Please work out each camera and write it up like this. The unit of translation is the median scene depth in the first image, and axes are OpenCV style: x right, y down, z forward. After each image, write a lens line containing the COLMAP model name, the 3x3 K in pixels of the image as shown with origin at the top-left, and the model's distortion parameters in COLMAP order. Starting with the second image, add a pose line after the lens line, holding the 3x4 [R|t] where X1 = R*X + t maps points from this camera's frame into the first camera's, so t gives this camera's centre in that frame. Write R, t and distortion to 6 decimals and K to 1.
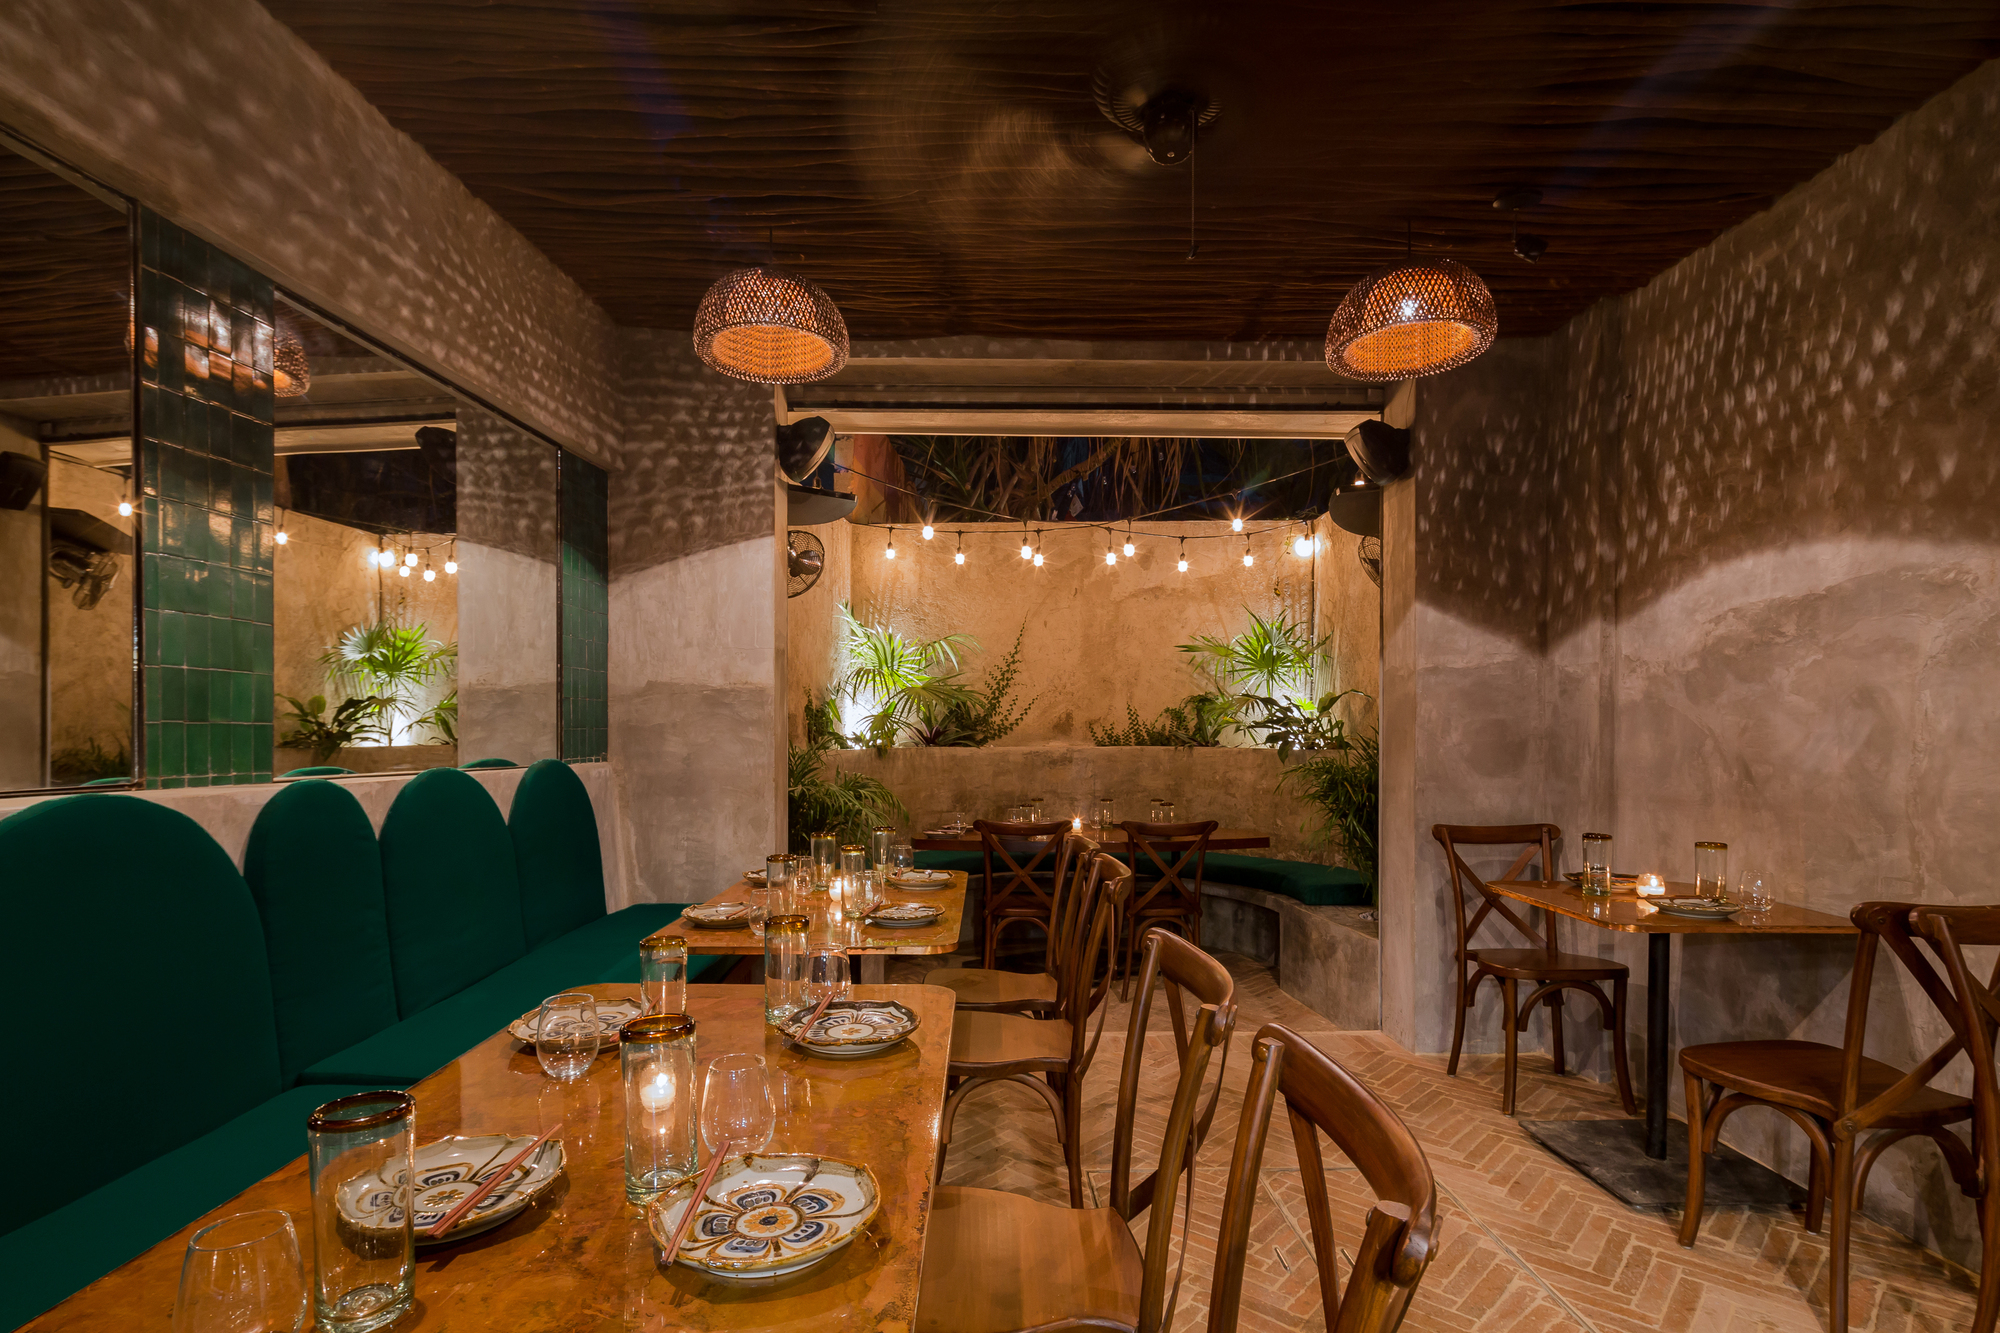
lens RADIAL K [[965.1, 0, 983.2], [0, 965.1, 755.5], [0, 0, 1]] dist [0.009715, -0.007378]
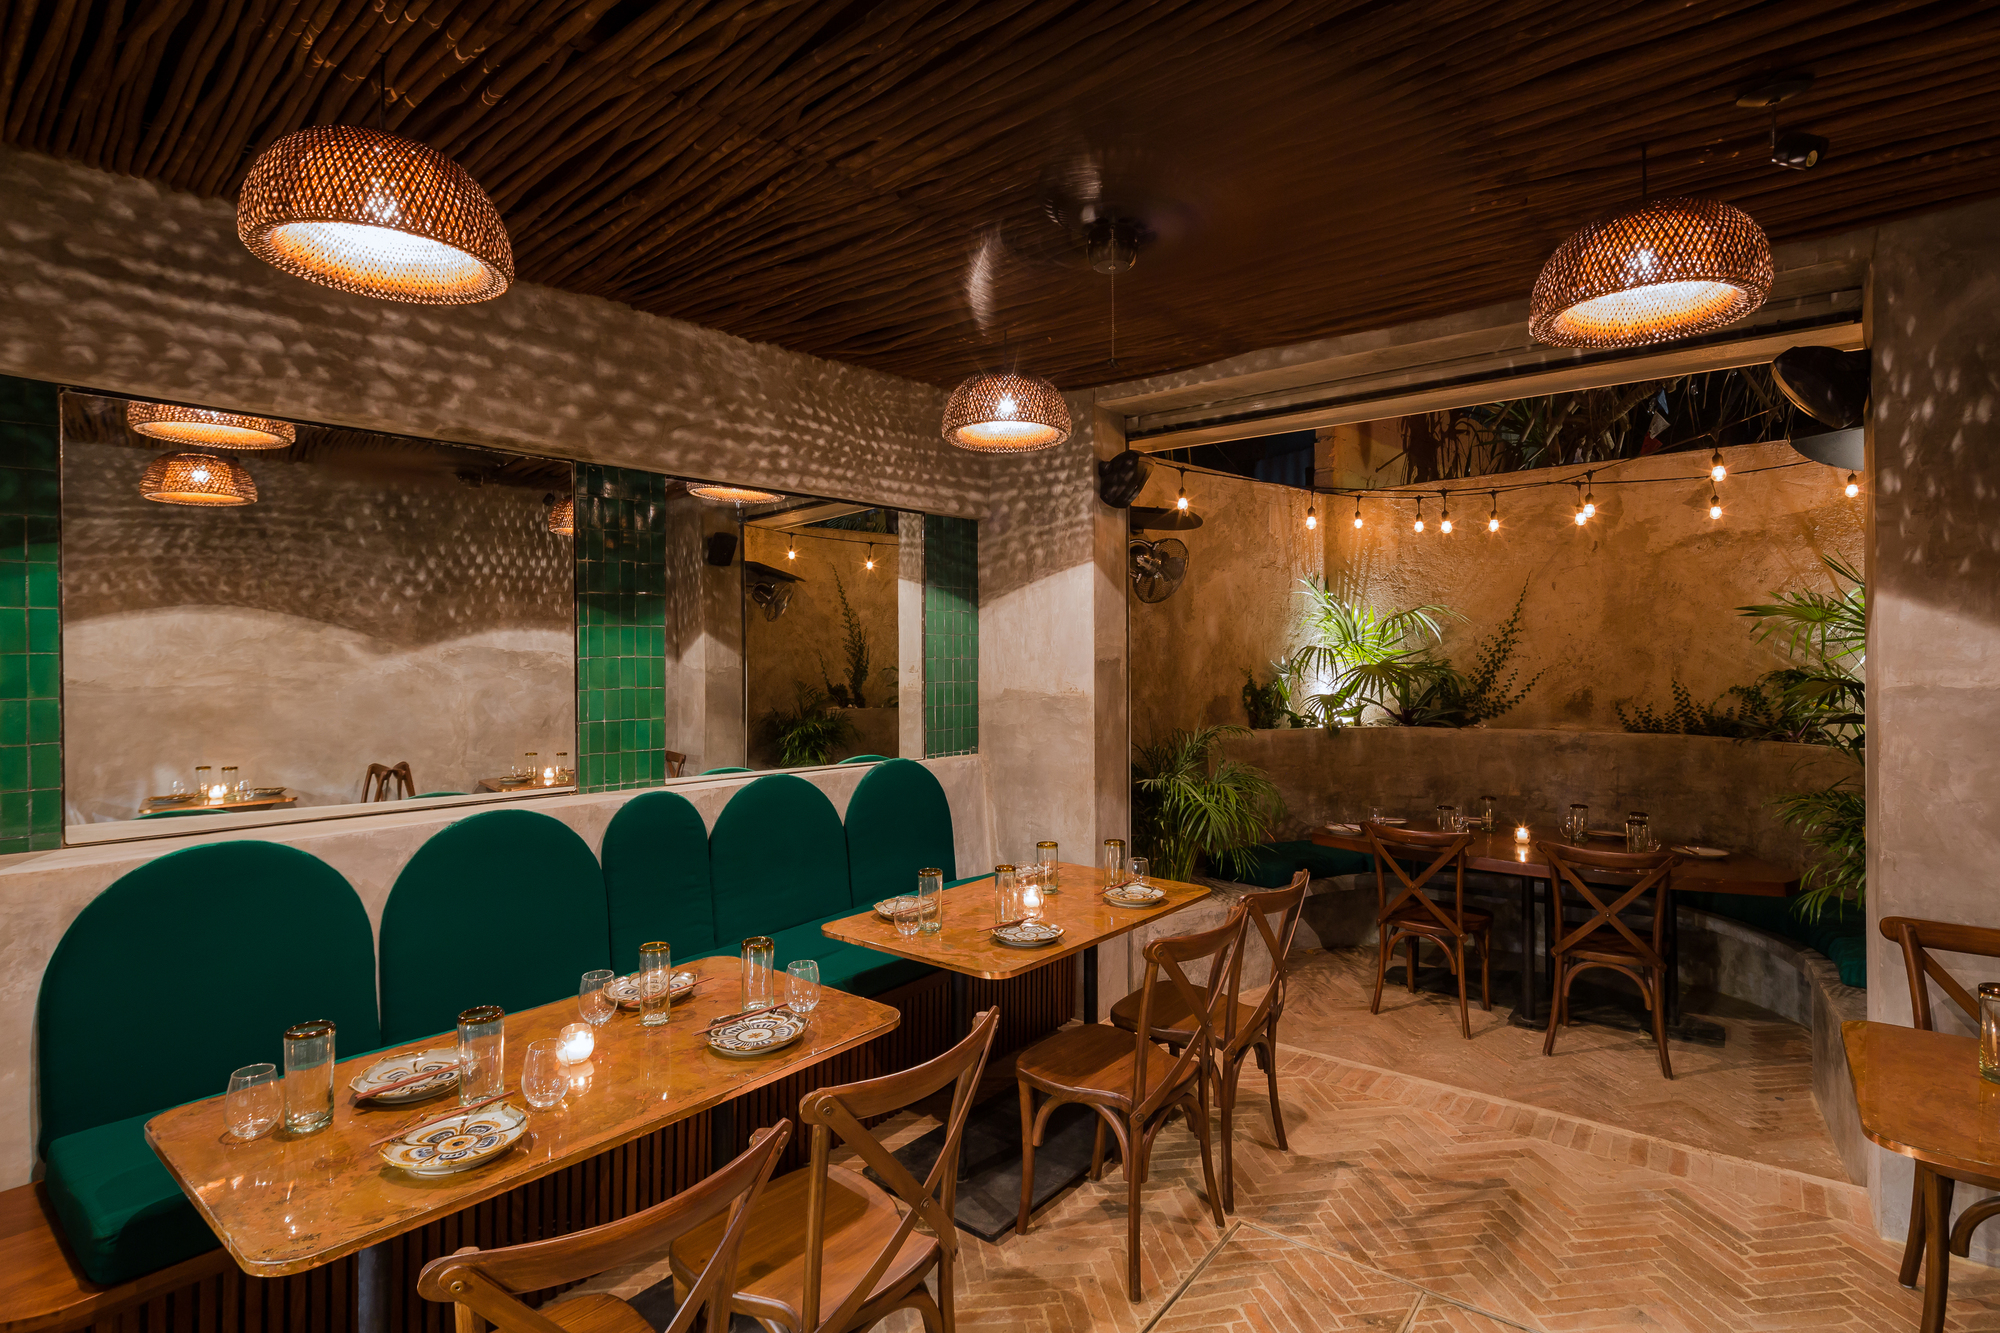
lens RADIAL K [[967.7, 0, 1000.0], [0, 967.7, 666.5], [0, 0, 1]] dist [-0.000638, -0.000148]
pose [[0.778231, 0.005156, -0.627957, 0.407002], [-0.013475, 0.999873, -0.008491, -0.094427], [0.627834, 0.015069, 0.778202, 0.056792]]
